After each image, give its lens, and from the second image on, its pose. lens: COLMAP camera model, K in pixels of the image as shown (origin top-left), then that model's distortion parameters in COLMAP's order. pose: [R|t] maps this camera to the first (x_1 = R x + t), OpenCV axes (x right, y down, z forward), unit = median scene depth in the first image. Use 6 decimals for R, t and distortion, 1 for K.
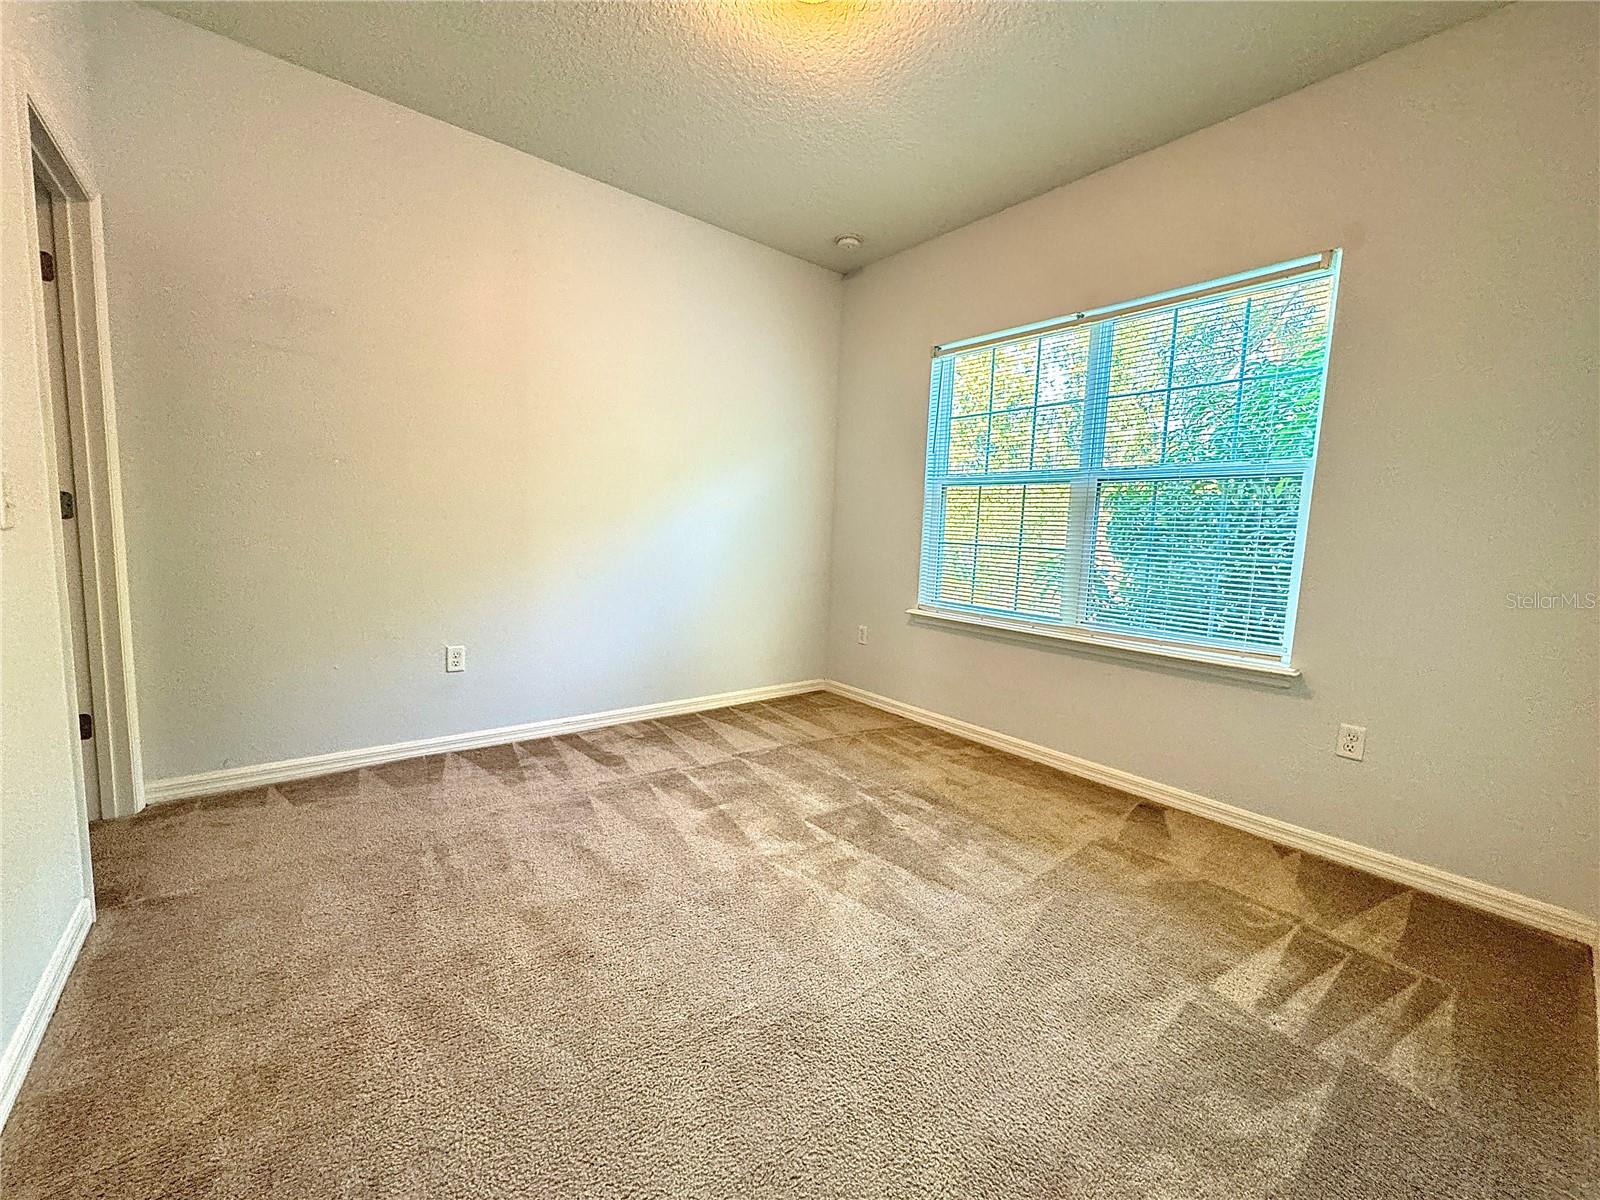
lens RADIAL K [[637.8, 0, 794.7], [0, 637.8, 604.9], [0, 0, 1]] dist [-0.002556, 0.000292]
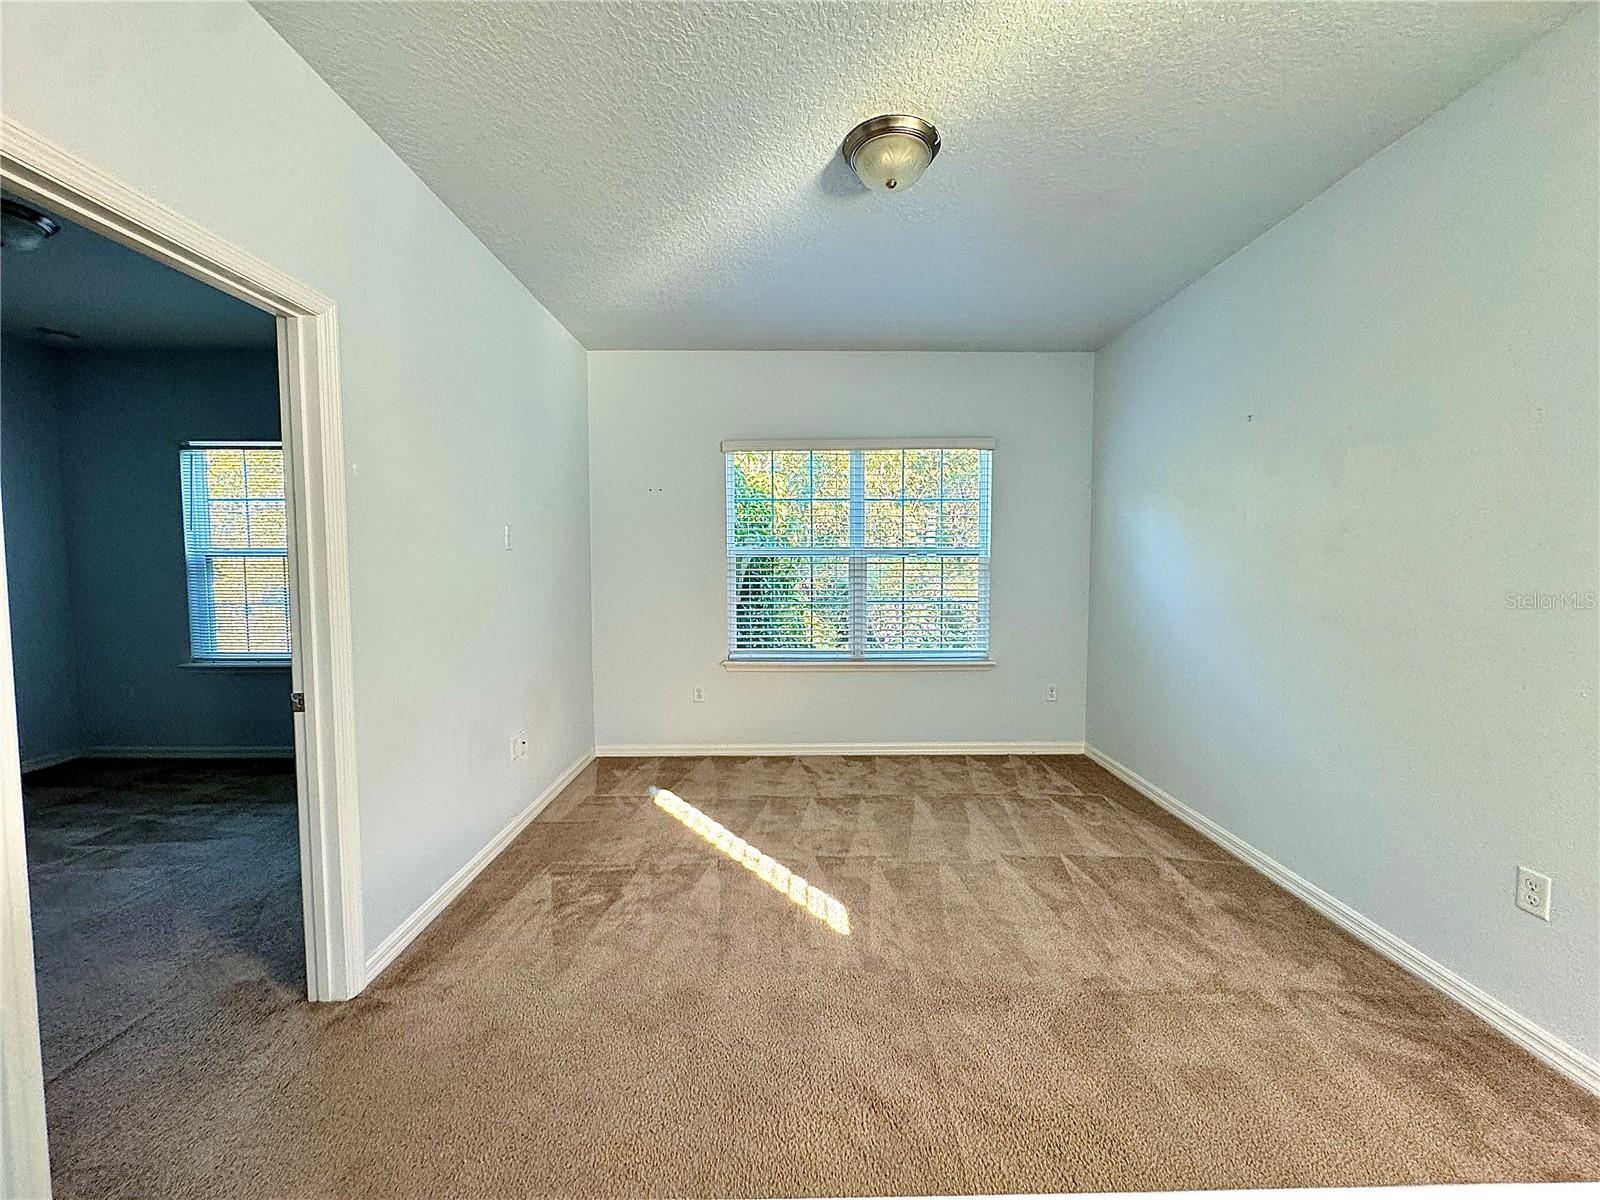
lens RADIAL K [[637.8, 0, 804.4], [0, 637.8, 593.0], [0, 0, 1]] dist [-0.002556, 0.000292]
pose [[0.612056, -0.085859, 0.786140, -0.040232], [0.122832, 0.992346, 0.012748, 0.003304], [-0.781217, 0.088761, 0.617917, -0.931543]]
